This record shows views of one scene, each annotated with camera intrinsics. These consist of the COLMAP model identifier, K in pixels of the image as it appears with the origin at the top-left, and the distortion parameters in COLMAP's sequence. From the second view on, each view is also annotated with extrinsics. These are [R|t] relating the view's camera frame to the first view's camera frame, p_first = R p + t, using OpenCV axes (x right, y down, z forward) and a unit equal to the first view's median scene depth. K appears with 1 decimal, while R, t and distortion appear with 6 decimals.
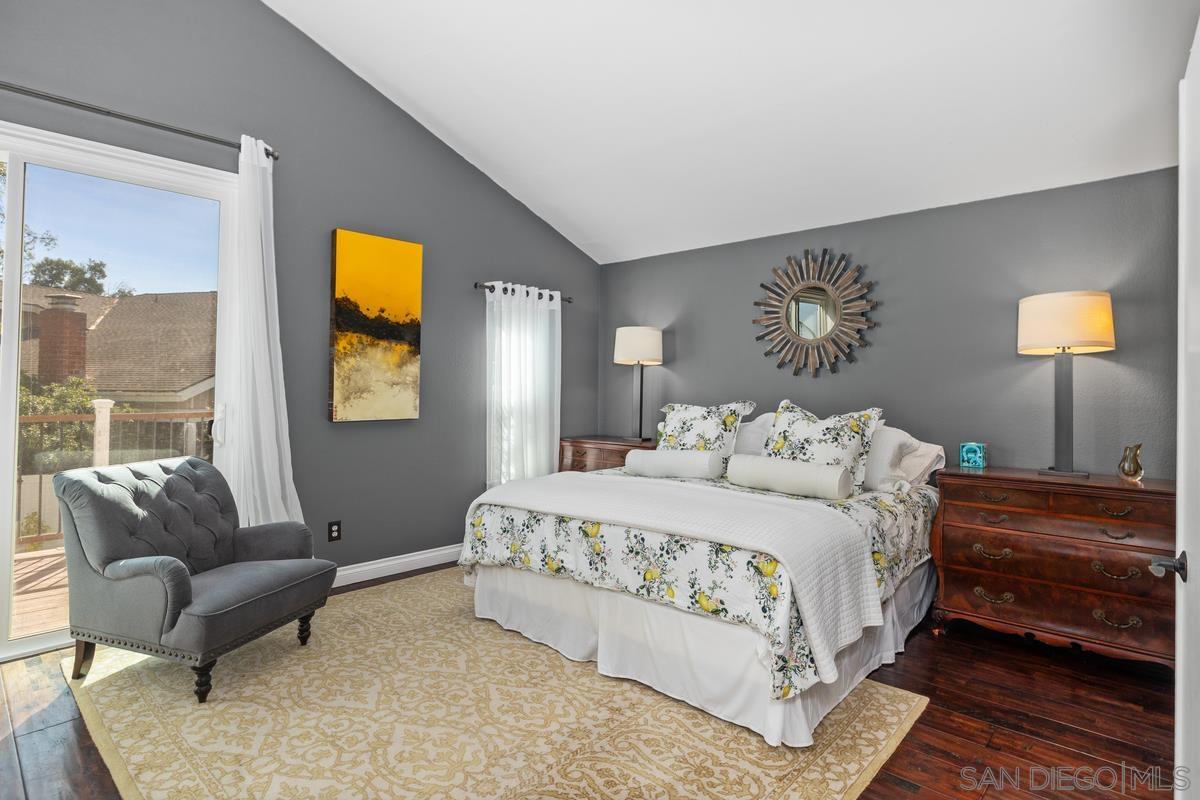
lens RADIAL K [[613.6, 0, 600.3], [0, 613.6, 383.0], [0, 0, 1]] dist [0.000627, 0.000073]
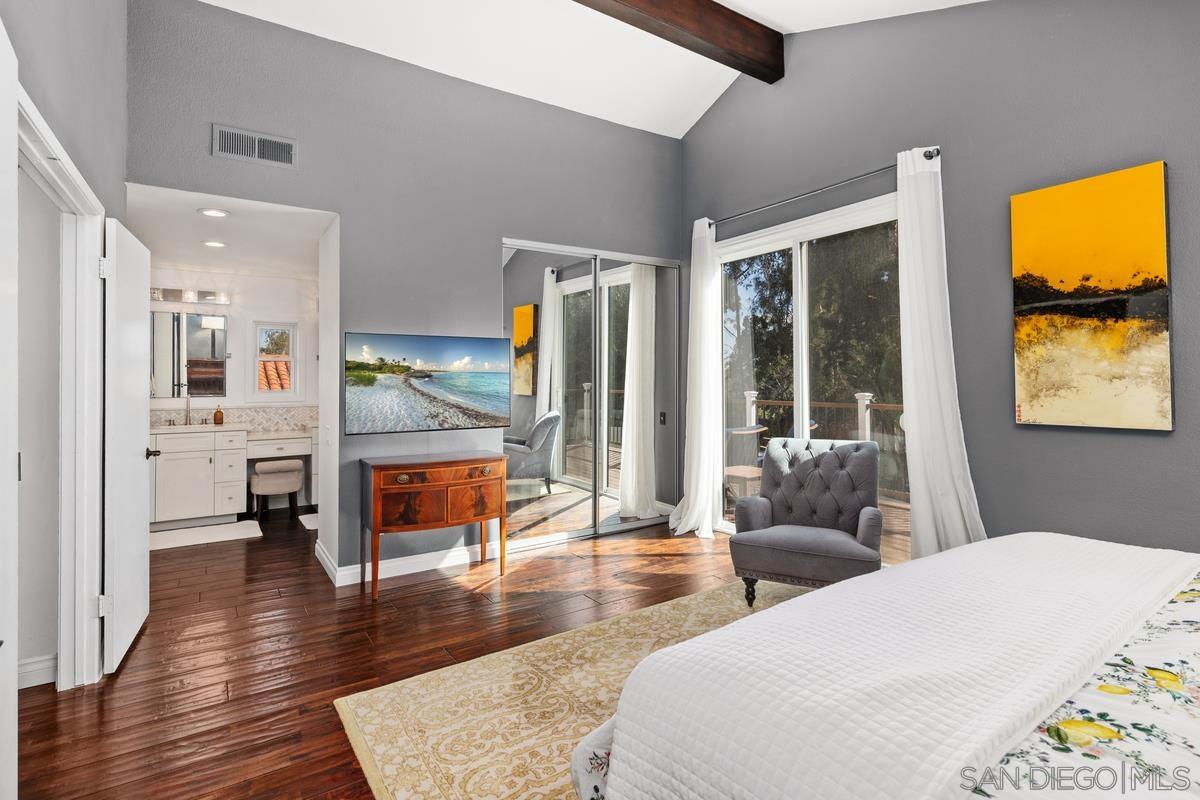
lens RADIAL K [[570.2, 0, 604.6], [0, 570.2, 384.0], [0, 0, 1]] dist [0.000851, 0.000271]
pose [[-0.195338, -0.007222, -0.980709, 0.439310], [0.006839, 0.999939, -0.008726, 0.011253], [0.980712, -0.008411, -0.195276, 0.576289]]
